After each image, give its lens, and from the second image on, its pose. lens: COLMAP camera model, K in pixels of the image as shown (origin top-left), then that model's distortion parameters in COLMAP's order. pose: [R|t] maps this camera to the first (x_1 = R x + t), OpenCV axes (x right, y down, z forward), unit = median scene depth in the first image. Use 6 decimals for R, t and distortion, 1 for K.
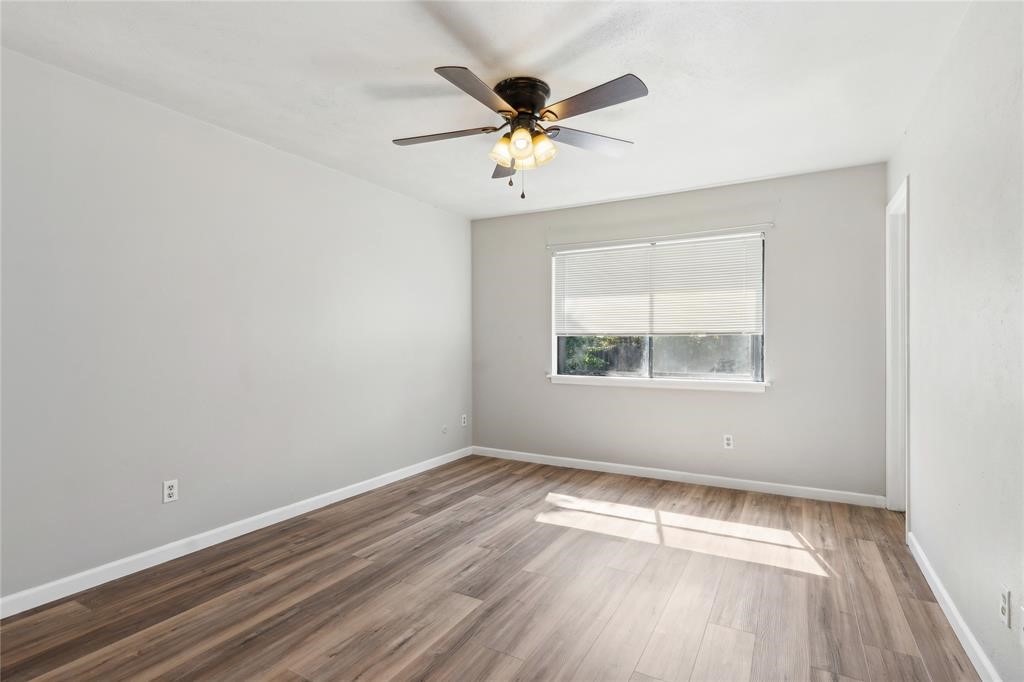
lens RADIAL K [[481.6, 0, 513.2], [0, 481.6, 341.5], [0, 0, 1]] dist [-0.001734, 0.002135]
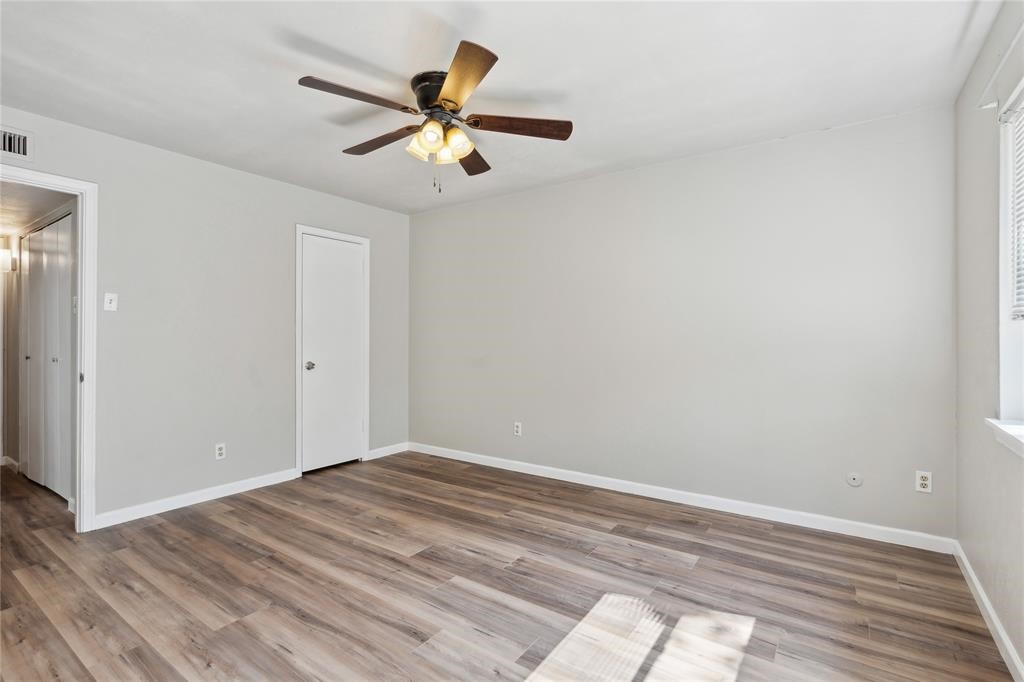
lens RADIAL K [[481.6, 0, 510.5], [0, 481.6, 338.3], [0, 0, 1]] dist [-0.001734, 0.002135]
pose [[-0.079732, 0.004812, -0.996805, 0.759438], [0.002358, 0.999986, 0.004639, -0.001616], [0.996814, -0.001981, -0.079742, 0.933416]]
